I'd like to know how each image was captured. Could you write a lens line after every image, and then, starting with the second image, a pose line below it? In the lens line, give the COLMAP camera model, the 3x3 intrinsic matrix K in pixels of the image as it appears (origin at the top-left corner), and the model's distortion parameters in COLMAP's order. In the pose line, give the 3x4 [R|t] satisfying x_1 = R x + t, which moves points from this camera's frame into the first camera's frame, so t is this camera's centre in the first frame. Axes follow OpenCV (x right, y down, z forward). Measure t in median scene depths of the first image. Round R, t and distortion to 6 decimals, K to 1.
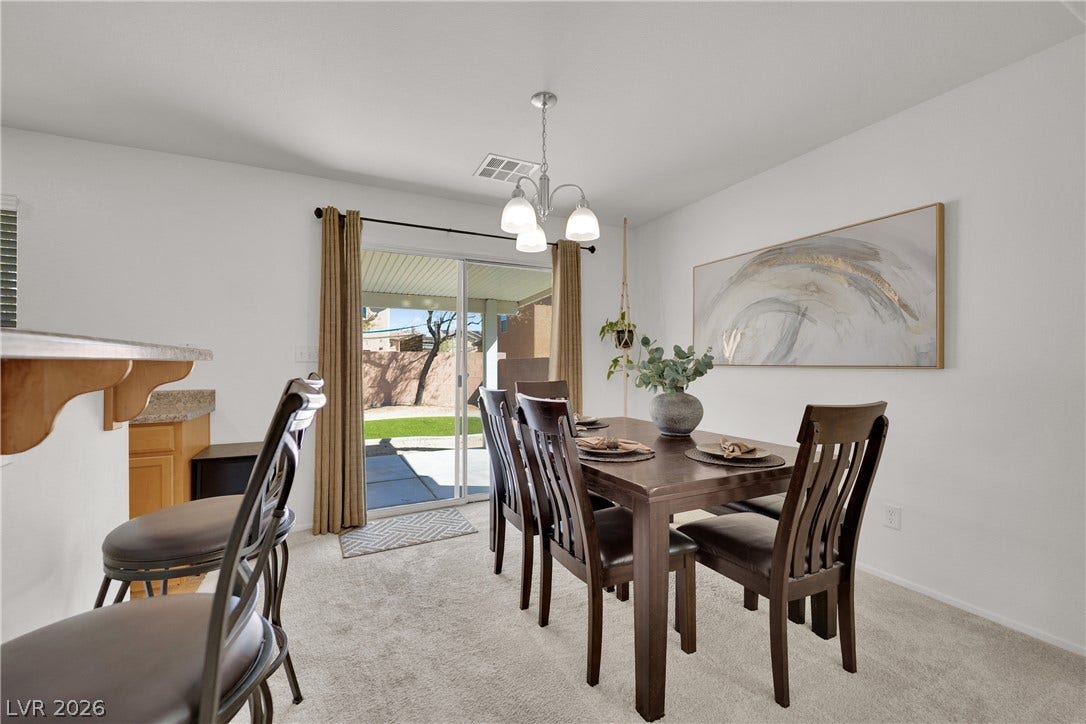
lens RADIAL K [[441.5, 0, 546.1], [0, 441.5, 361.6], [0, 0, 1]] dist [-0.001320, -0.000291]
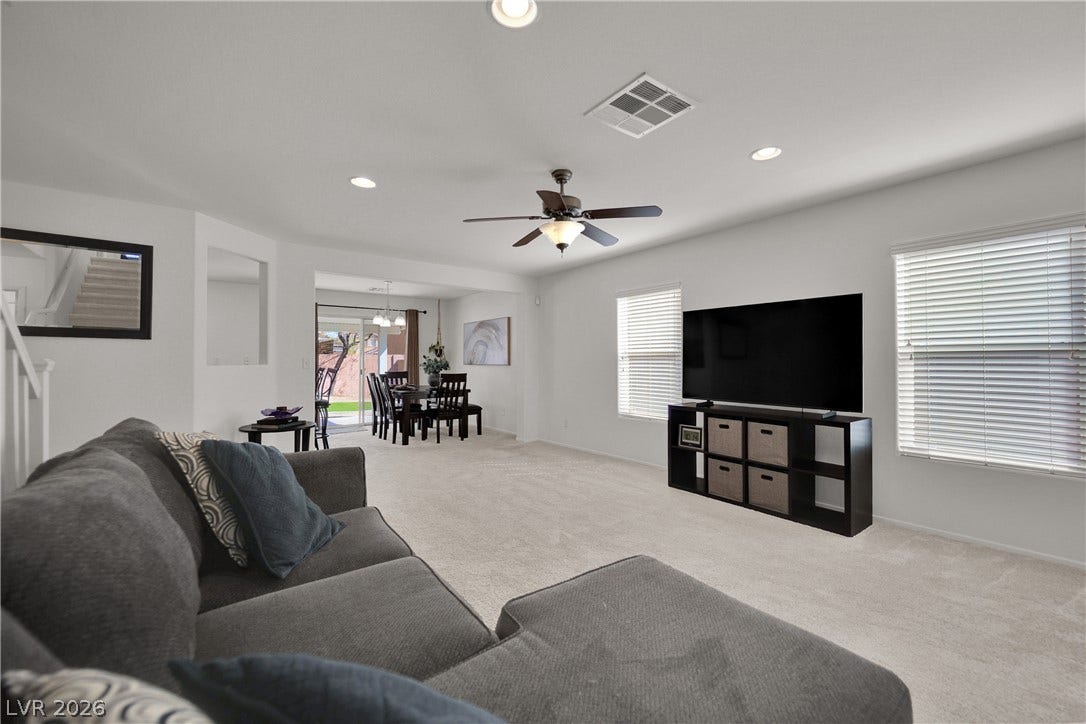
lens RADIAL K [[441.5, 0, 538.8], [0, 441.5, 359.3], [0, 0, 1]] dist [-0.001320, -0.000291]
pose [[0.984439, -0.003436, 0.175695, 0.280874], [0.003628, 0.999993, -0.000772, -0.016044], [-0.175691, 0.001398, 0.984444, -1.274337]]
